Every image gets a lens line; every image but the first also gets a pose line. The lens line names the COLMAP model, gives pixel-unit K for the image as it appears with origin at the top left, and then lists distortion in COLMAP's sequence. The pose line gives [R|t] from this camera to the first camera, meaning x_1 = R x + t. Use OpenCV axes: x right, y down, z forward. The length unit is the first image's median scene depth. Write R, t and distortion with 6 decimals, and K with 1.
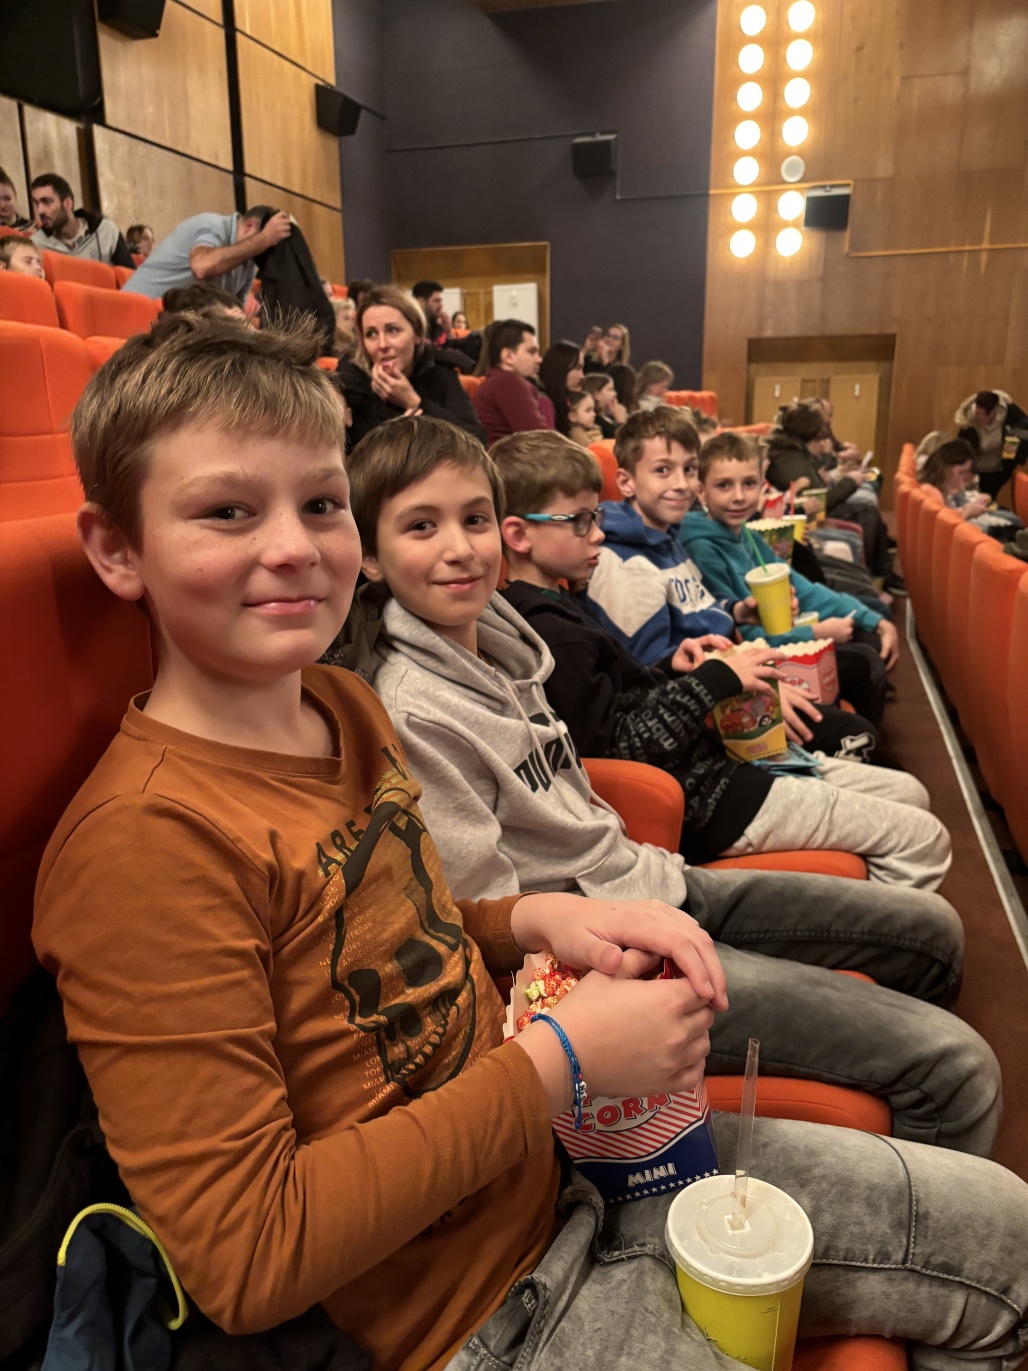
lens RADIAL K [[1029.6, 0, 502.4], [0, 1029.6, 684.9], [0, 0, 1]] dist [0.041429, -0.042983]
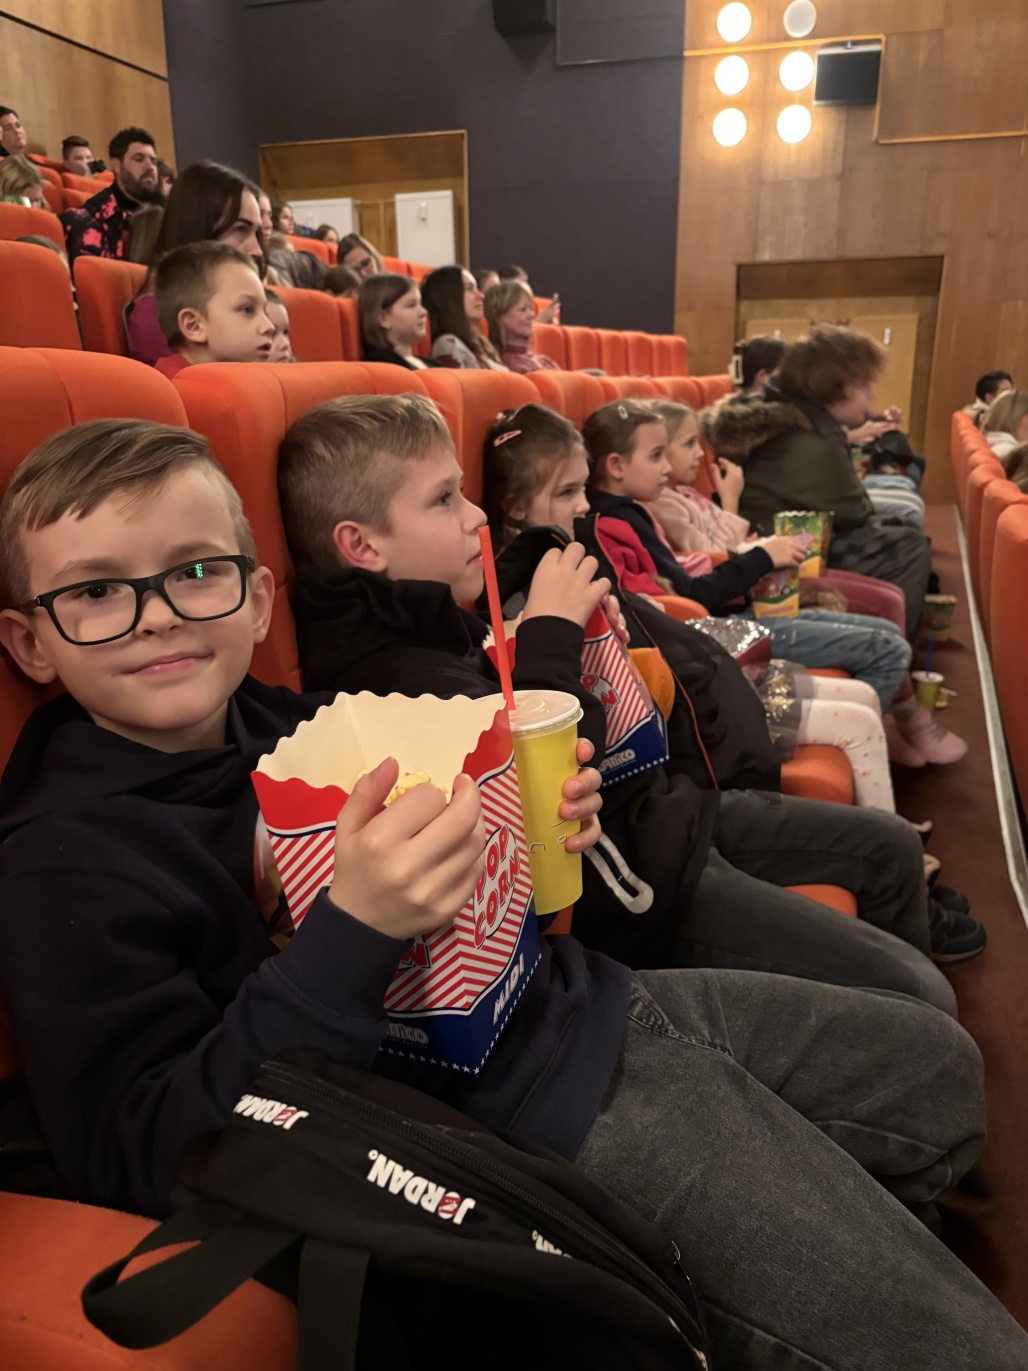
lens RADIAL K [[1029.6, 0, 516.6], [0, 1029.6, 693.7], [0, 0, 1]] dist [0.041429, -0.042983]
pose [[0.999979, -0.001567, 0.006261, 0.080419], [0.001314, 0.999190, 0.040232, -0.065886], [-0.006319, -0.040222, 0.999171, 0.272943]]
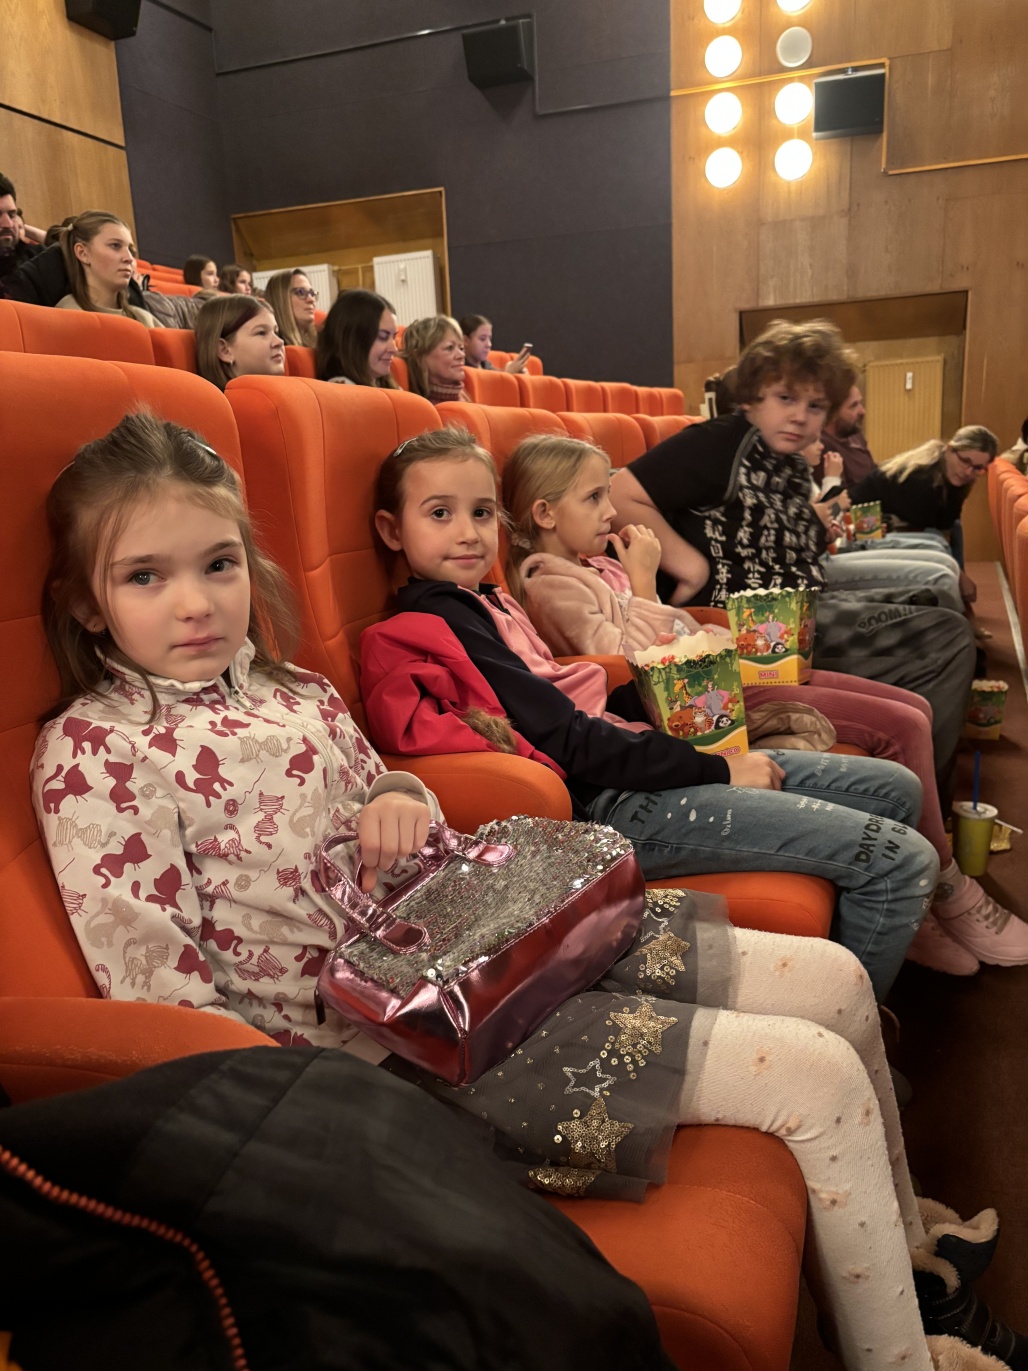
lens RADIAL K [[1029.6, 0, 514.7], [0, 1029.6, 682.4], [0, 0, 1]] dist [0.041429, -0.042983]
pose [[0.998960, -0.029053, -0.035154, 0.113632], [0.027722, 0.998902, -0.037775, -0.078543], [0.036213, 0.036761, 0.998668, 0.351637]]
